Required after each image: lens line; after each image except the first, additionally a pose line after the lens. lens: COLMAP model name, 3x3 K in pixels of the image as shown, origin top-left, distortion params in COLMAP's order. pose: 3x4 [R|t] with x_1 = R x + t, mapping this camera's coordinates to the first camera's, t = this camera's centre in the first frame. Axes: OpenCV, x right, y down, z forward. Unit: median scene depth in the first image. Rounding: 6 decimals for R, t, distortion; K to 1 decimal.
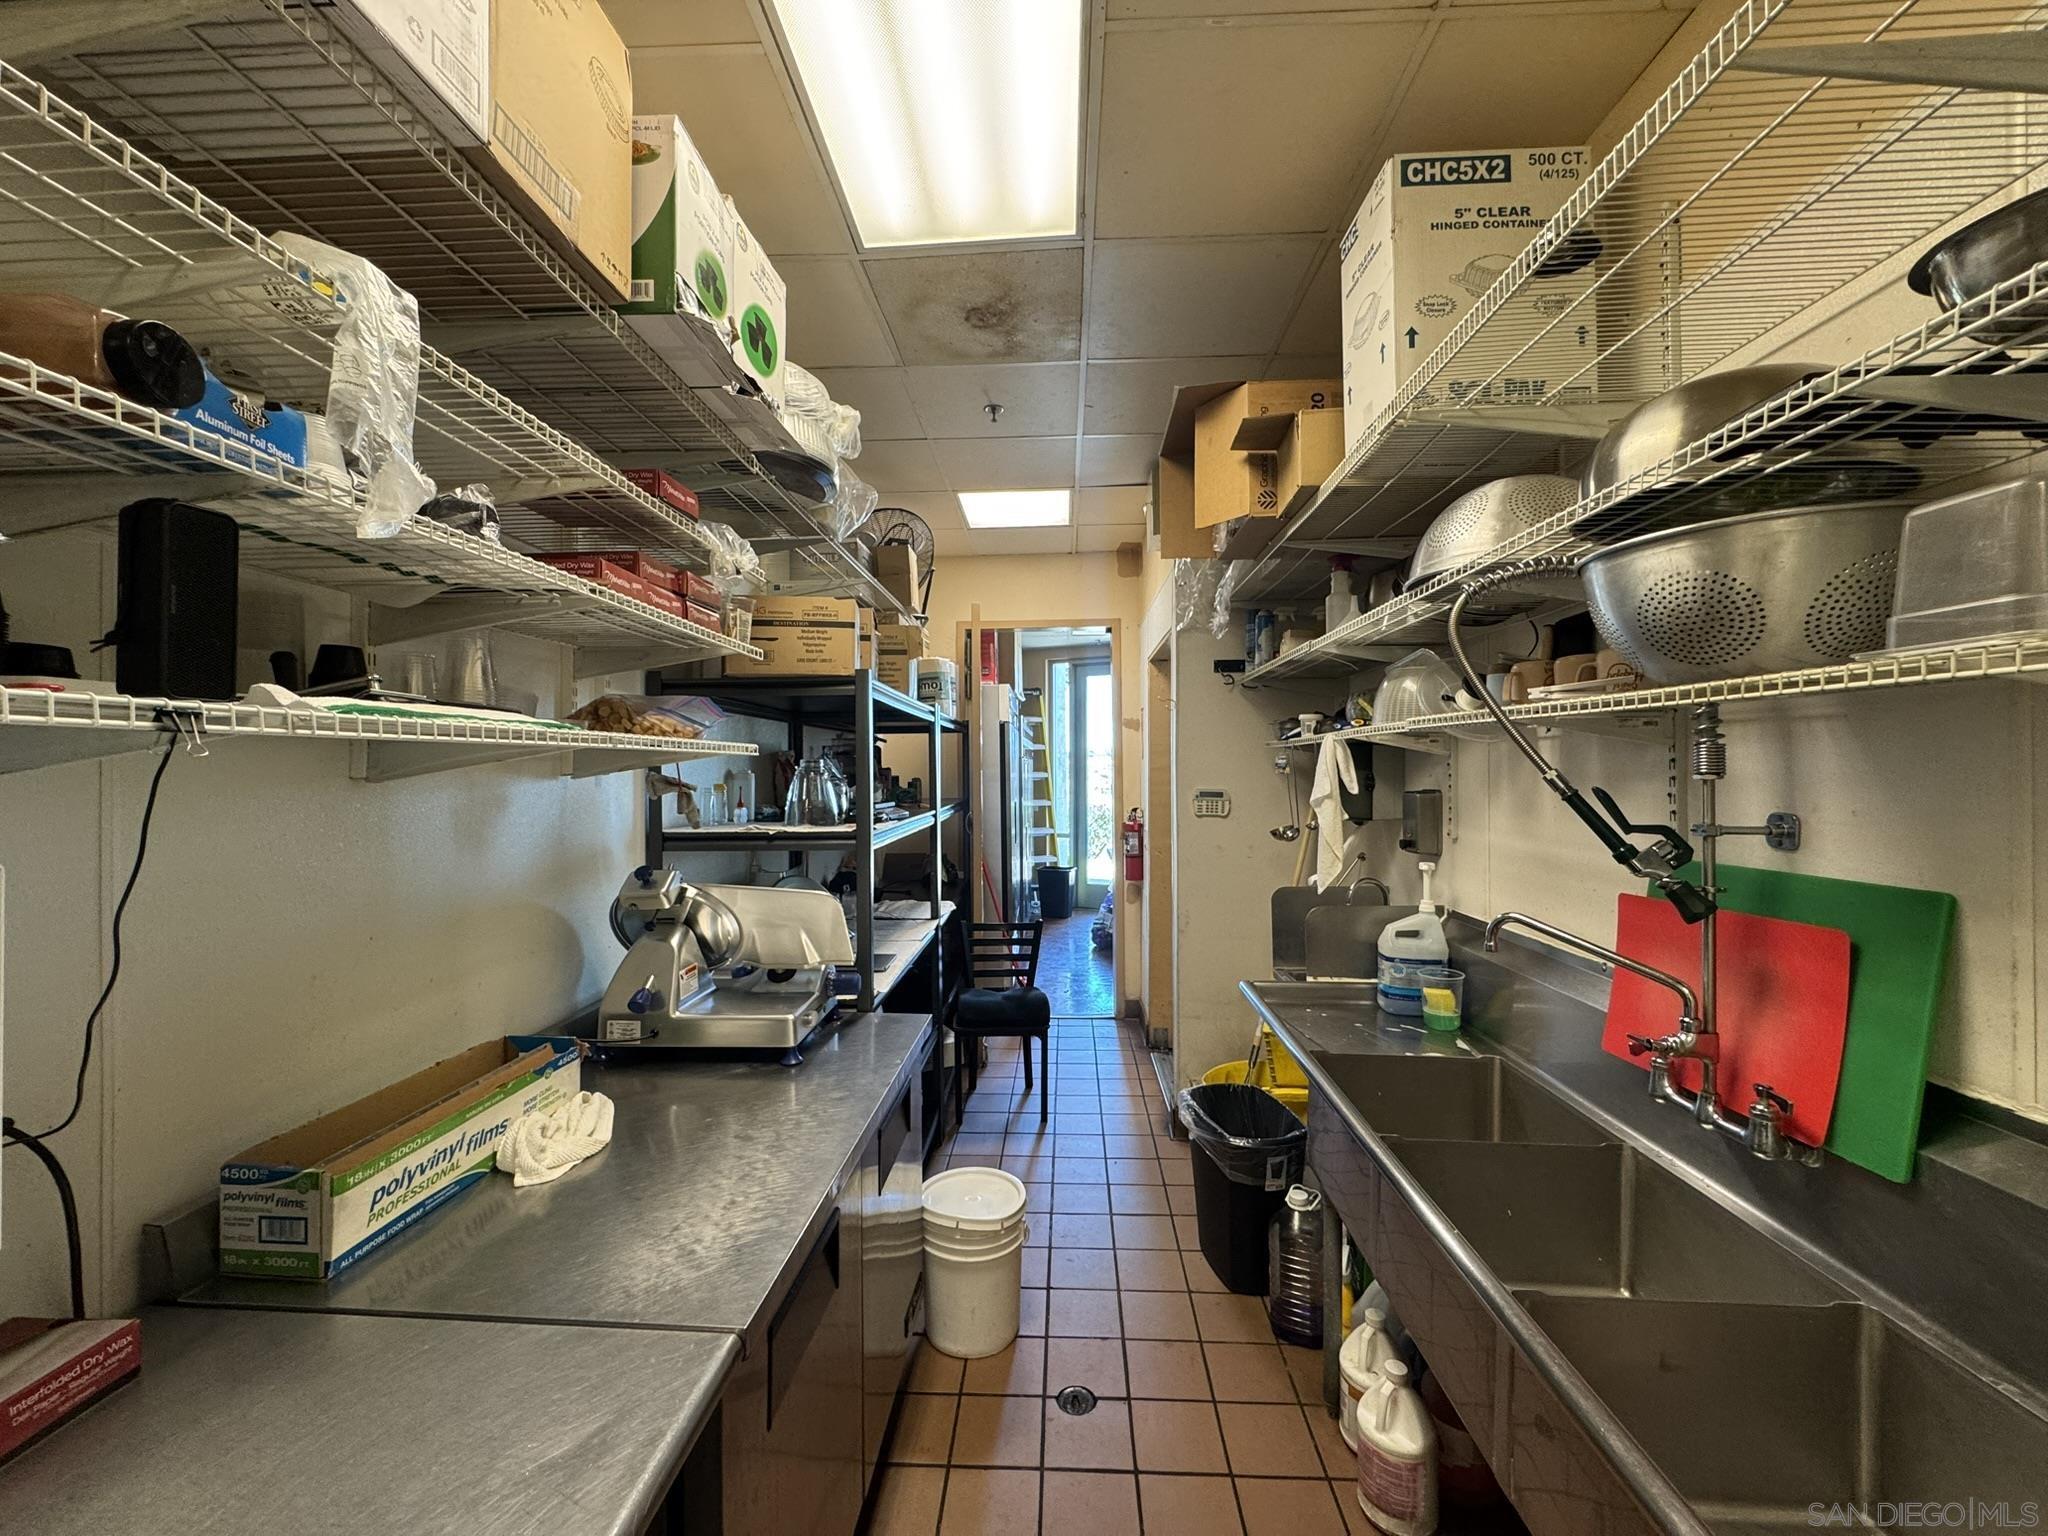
lens RADIAL K [[818.7, 0, 1023.8], [0, 818.7, 769.0], [0, 0, 1]] dist [-0.004080, 0.000298]
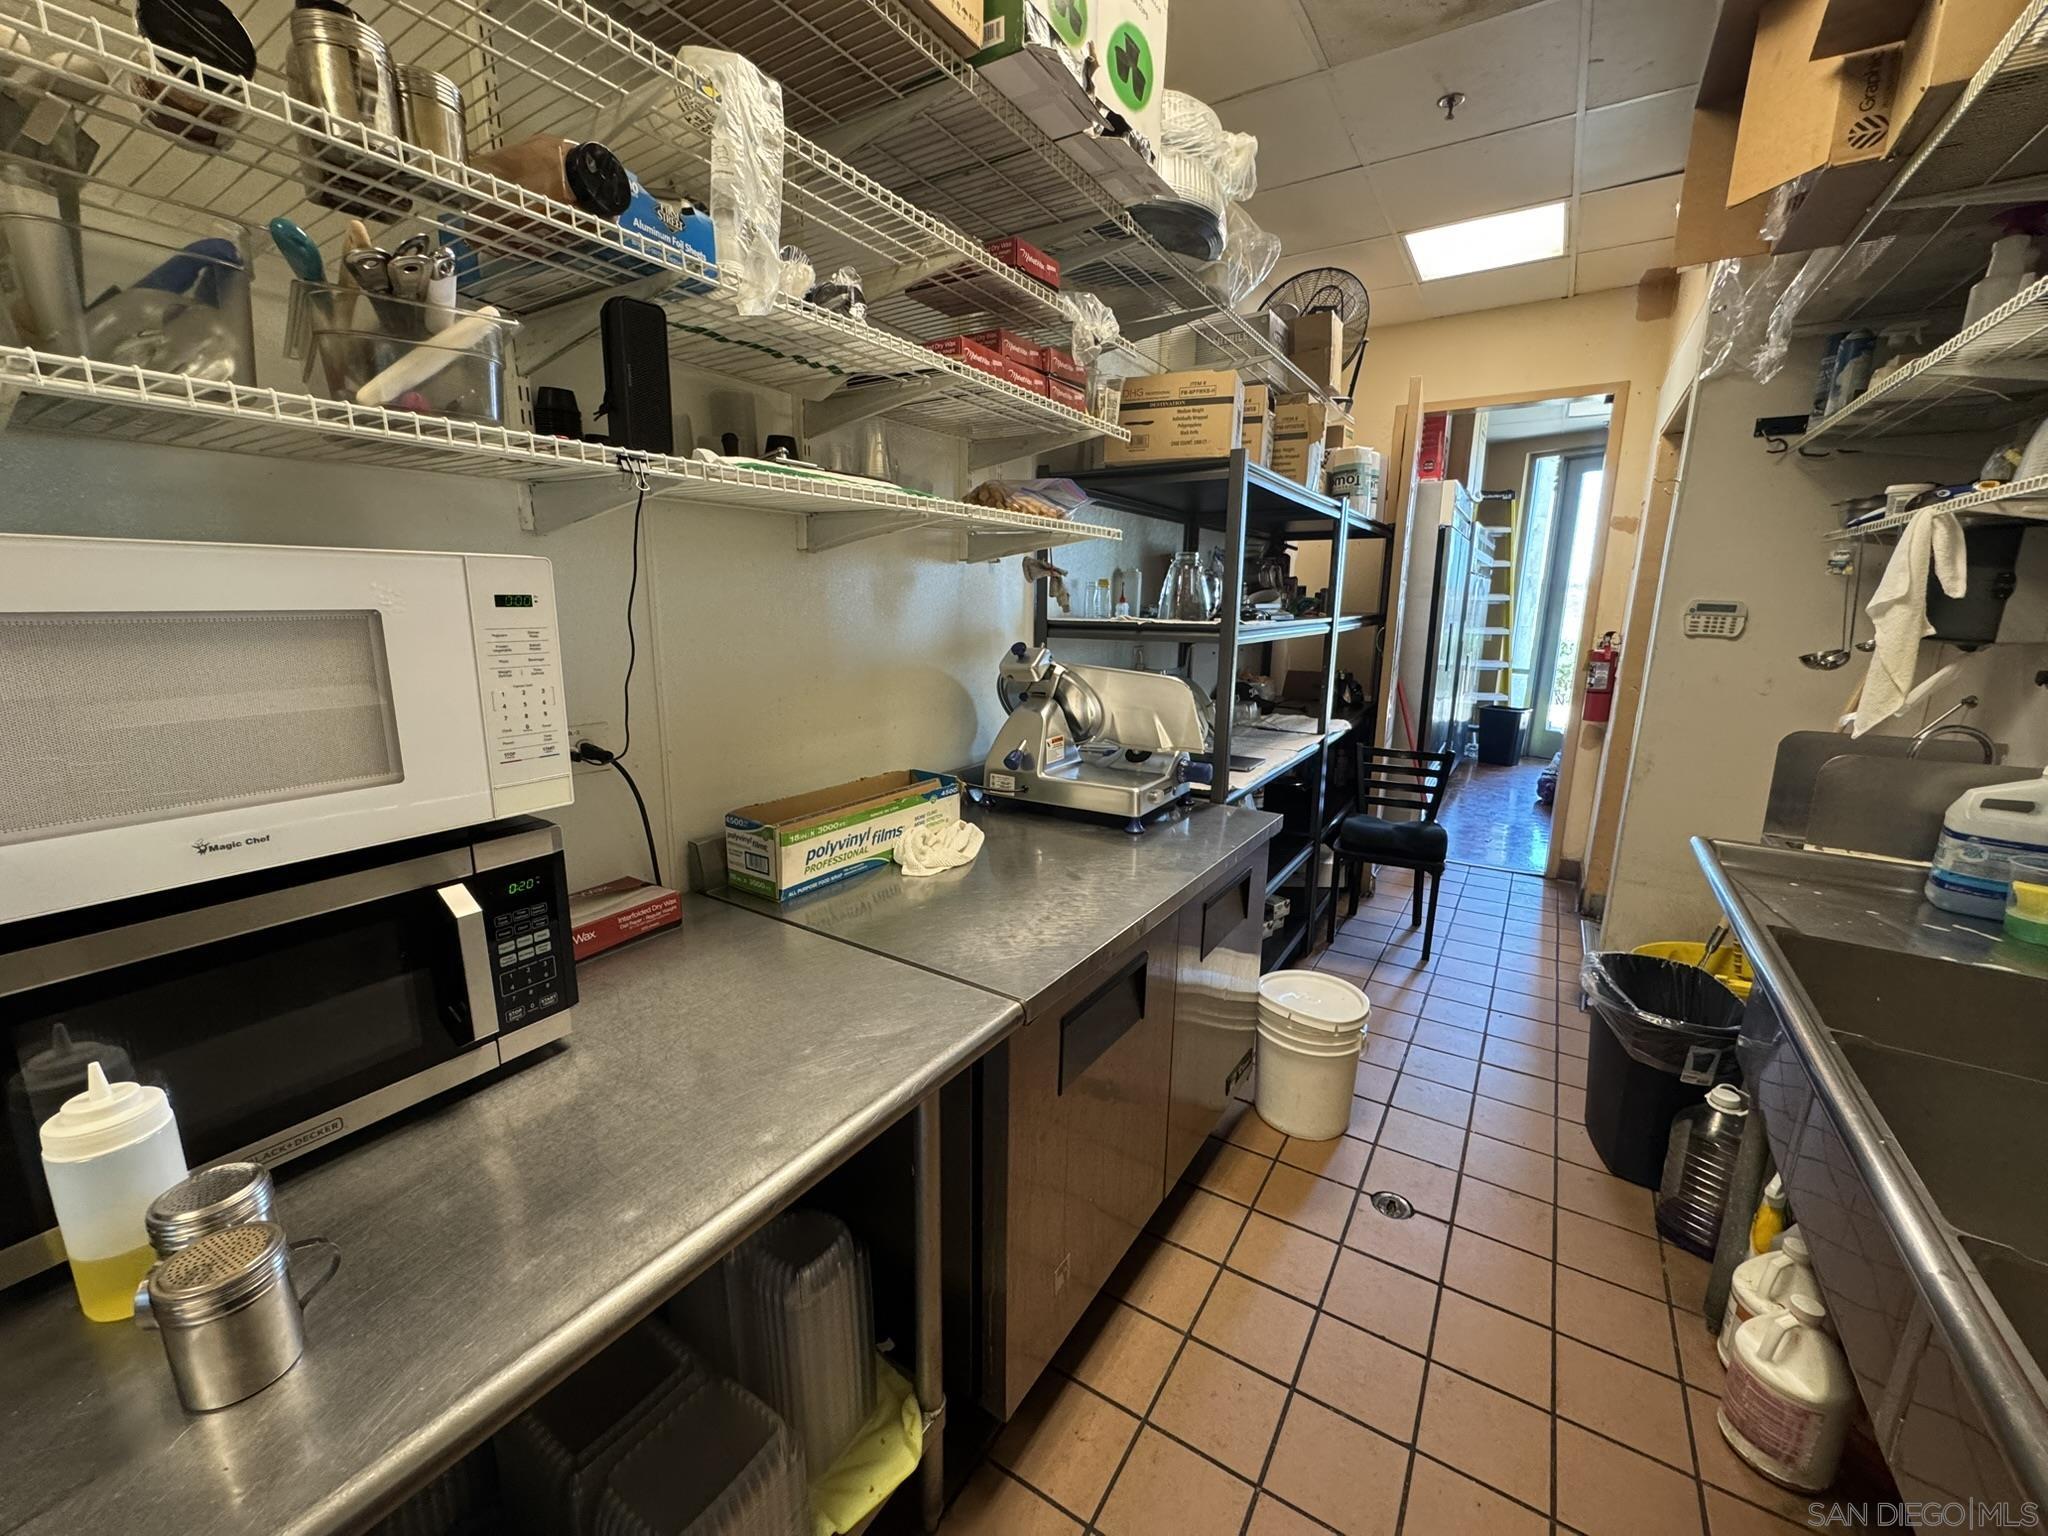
lens RADIAL K [[818.7, 0, 1021.9], [0, 818.7, 770.9], [0, 0, 1]] dist [-0.004080, 0.000298]
pose [[0.867205, 0.117872, -0.483799, 0.095549], [-0.015227, 0.977402, 0.210838, 0.050688], [0.497719, -0.175473, 0.849403, 0.017682]]
